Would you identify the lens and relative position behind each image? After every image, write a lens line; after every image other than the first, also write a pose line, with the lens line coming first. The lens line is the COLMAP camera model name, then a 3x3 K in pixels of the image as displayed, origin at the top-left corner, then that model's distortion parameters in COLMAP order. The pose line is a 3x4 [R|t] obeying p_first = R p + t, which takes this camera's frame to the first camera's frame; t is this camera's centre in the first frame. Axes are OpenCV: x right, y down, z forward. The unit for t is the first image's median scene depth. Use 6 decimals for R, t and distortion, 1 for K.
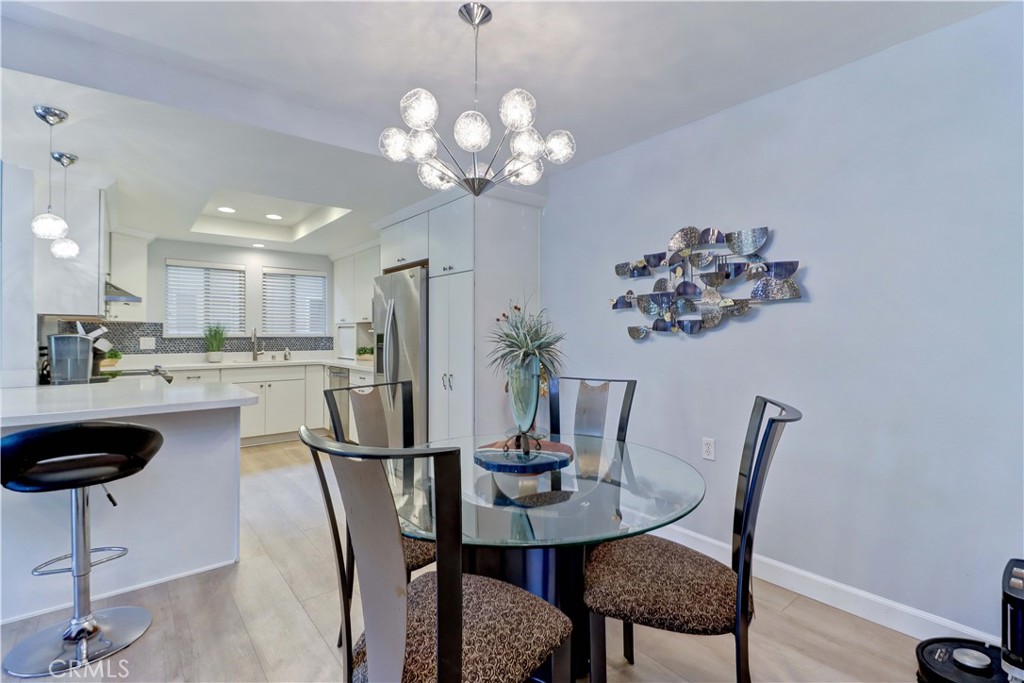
lens RADIAL K [[472.6, 0, 521.7], [0, 472.6, 334.8], [0, 0, 1]] dist [-0.001409, -0.001368]
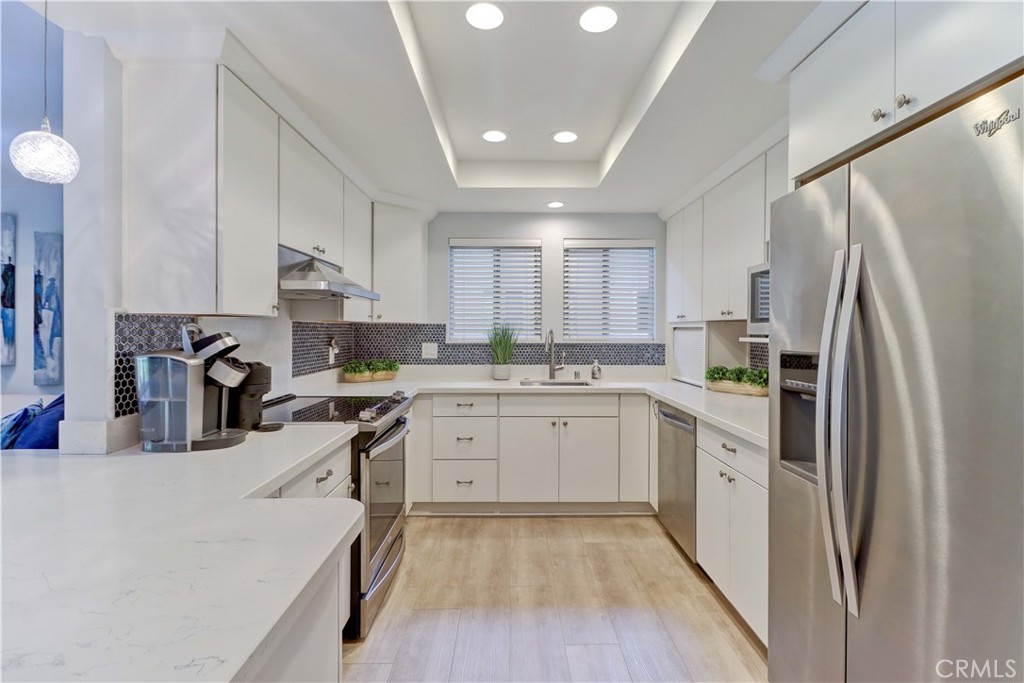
lens RADIAL K [[472.6, 0, 521.7], [0, 472.6, 334.8], [0, 0, 1]] dist [-0.001409, -0.001368]
pose [[0.781319, 0.008436, -0.624075, -0.183837], [-0.003263, 0.999950, 0.009432, -0.014561], [0.624123, -0.005333, 0.781308, 0.459775]]
